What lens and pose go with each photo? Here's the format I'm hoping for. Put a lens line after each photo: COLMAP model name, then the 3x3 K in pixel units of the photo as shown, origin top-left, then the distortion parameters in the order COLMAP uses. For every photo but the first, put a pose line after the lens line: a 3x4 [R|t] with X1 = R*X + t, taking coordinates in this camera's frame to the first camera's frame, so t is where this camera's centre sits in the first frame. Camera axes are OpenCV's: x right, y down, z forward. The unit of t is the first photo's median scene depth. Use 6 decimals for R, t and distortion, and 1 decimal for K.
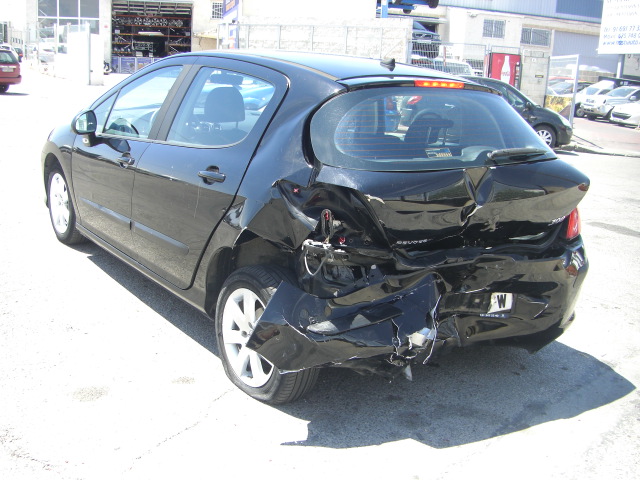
lens RADIAL K [[722.1, 0, 300.4], [0, 722.1, 279.3], [0, 0, 1]] dist [-0.169682, 0.084483]
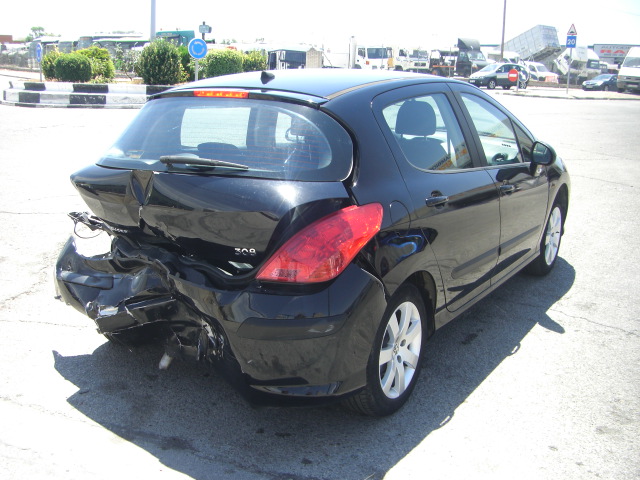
lens RADIAL K [[722.1, 0, 300.4], [0, 722.1, 279.3], [0, 0, 1]] dist [-0.169682, 0.084483]
pose [[0.358371, 0.224012, -0.906305, 1.139671], [-0.279201, 0.952072, 0.124923, -0.173330], [0.890852, 0.208272, 0.403740, 0.707585]]
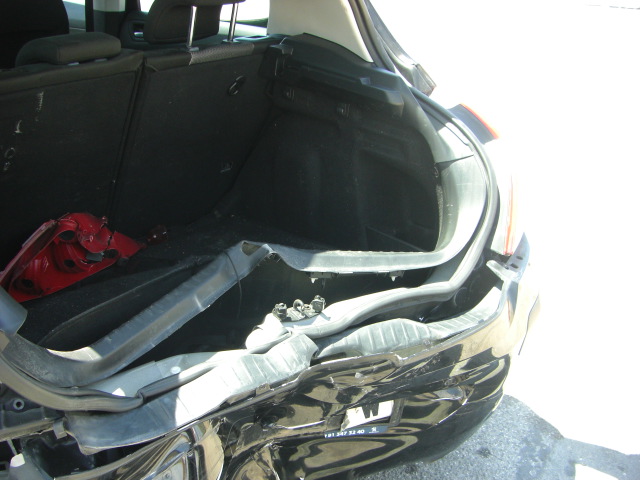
lens RADIAL K [[722.1, 0, 300.4], [0, 722.1, 279.3], [0, 0, 1]] dist [-0.169682, 0.084483]
pose [[0.976249, -0.105601, 0.189172, 0.159191], [0.064018, 0.974783, 0.213776, -0.147981], [-0.206976, -0.196588, 0.958391, 0.580045]]
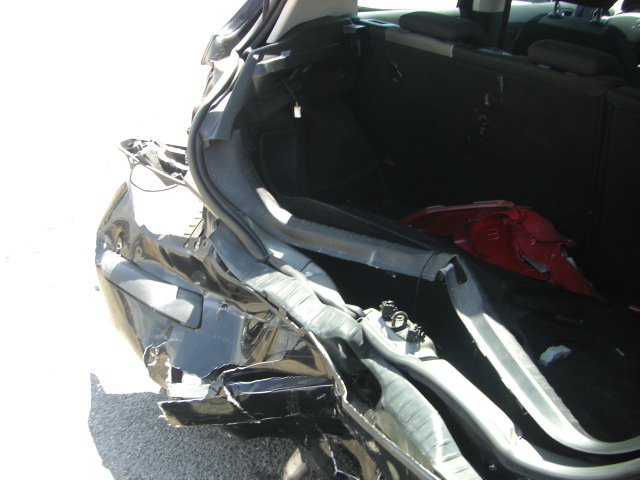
lens RADIAL K [[722.1, 0, 300.4], [0, 722.1, 279.3], [0, 0, 1]] dist [-0.169682, 0.084483]
pose [[0.207867, 0.462385, -0.861970, 0.536862], [-0.341949, 0.859968, 0.378849, -0.192242], [0.916440, 0.216000, 0.336870, 0.775417]]
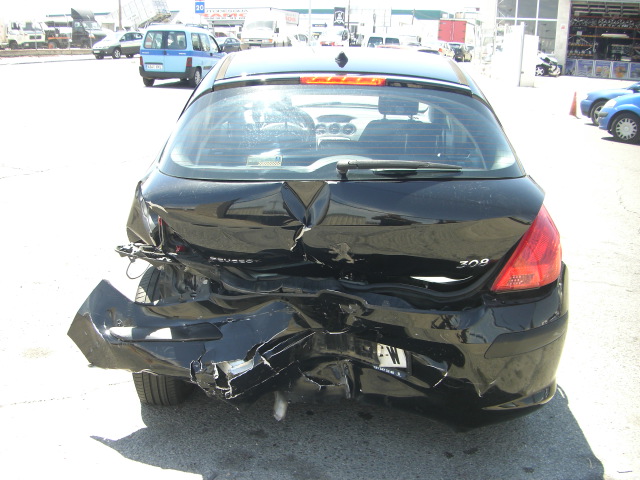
lens RADIAL K [[722.1, 0, 300.4], [0, 722.1, 279.3], [0, 0, 1]] dist [-0.169682, 0.084483]
pose [[0.793276, 0.154240, -0.589002, 0.648692], [-0.155442, 0.986628, 0.049013, -0.074142], [0.588686, 0.052675, 0.806644, 0.290777]]
